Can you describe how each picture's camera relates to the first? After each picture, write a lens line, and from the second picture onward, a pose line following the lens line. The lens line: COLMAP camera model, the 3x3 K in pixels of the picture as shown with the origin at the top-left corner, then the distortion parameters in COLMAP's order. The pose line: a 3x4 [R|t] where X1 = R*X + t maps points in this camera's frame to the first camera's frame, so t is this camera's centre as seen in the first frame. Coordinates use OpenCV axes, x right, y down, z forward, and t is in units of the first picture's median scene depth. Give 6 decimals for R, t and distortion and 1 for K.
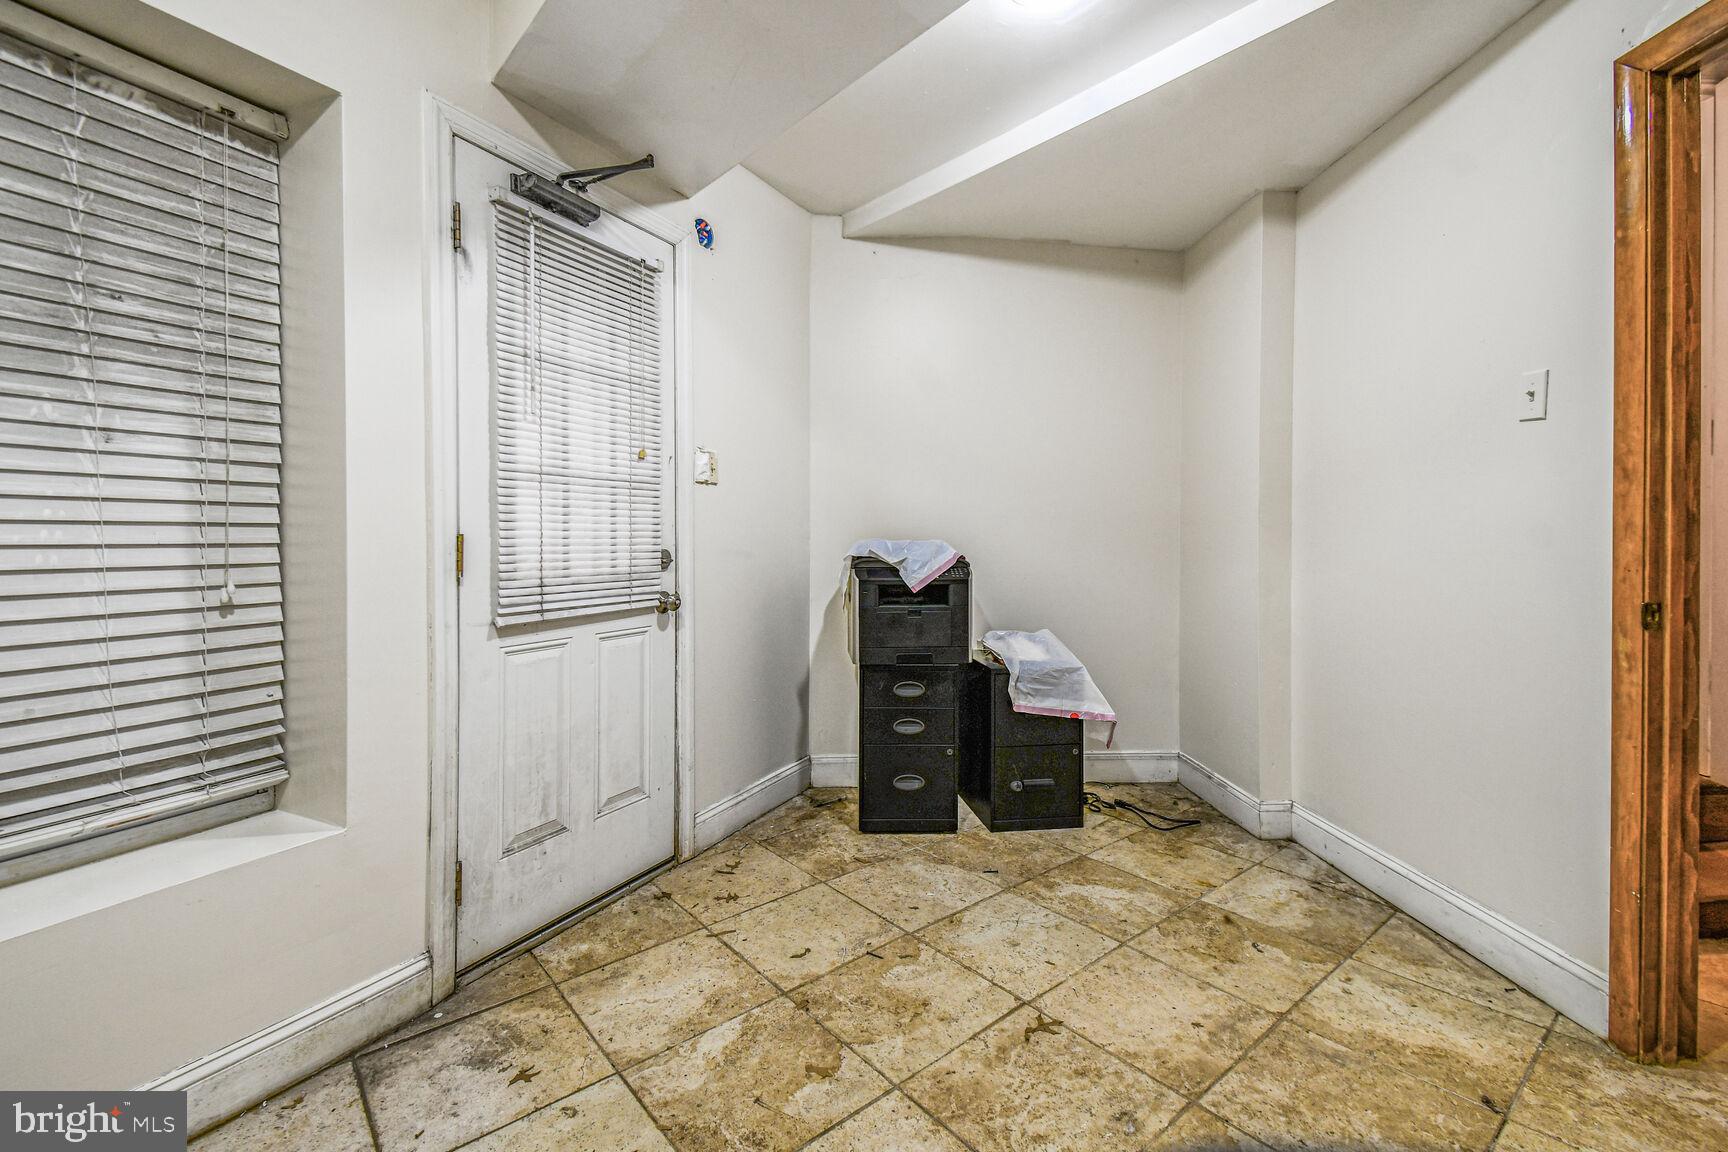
lens RADIAL K [[761.0, 0, 919.4], [0, 761.0, 546.8], [0, 0, 1]] dist [0.000714, 0.000004]
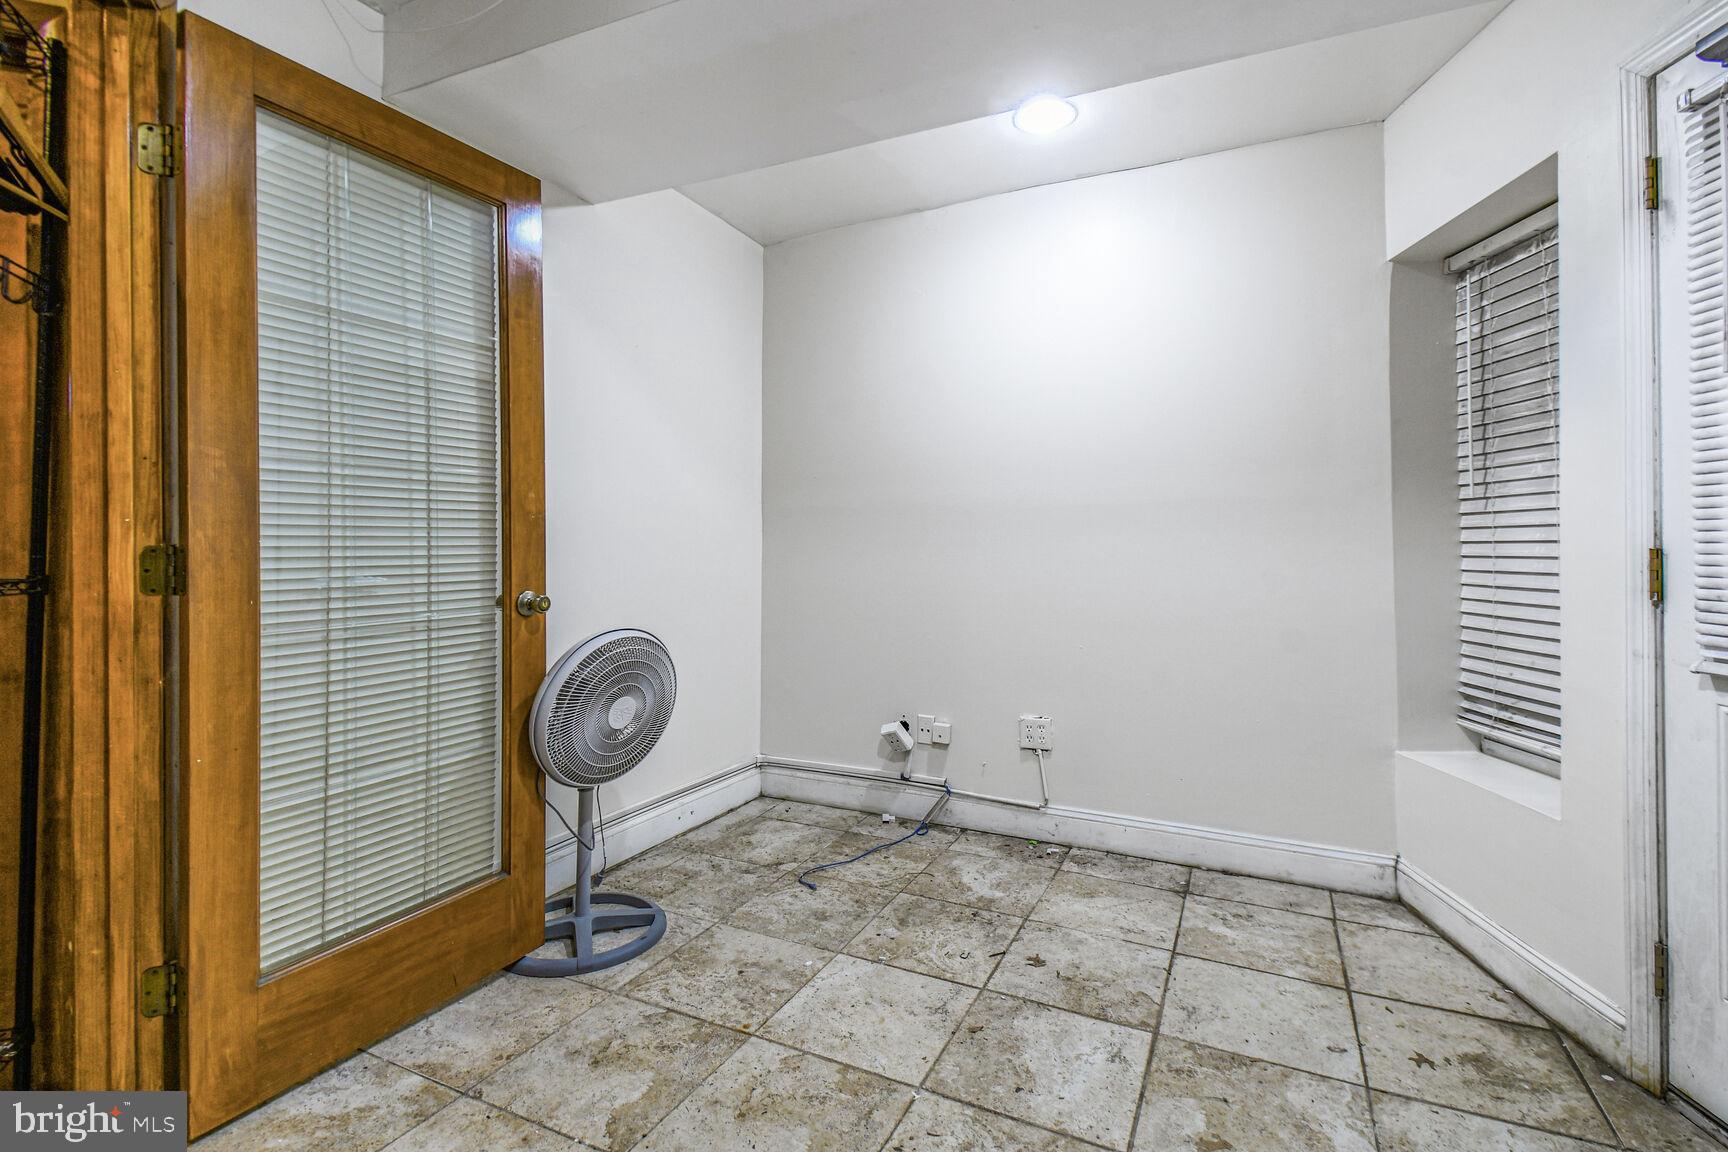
lens RADIAL K [[825.7, 0, 871.1], [0, 825.7, 542.3], [0, 0, 1]] dist [0.001870, 0.000277]
pose [[-0.935138, -0.003319, -0.354267, 0.563369], [-0.005216, 0.999977, 0.004398, -0.025427], [0.354244, 0.005961, -0.935134, 1.668392]]
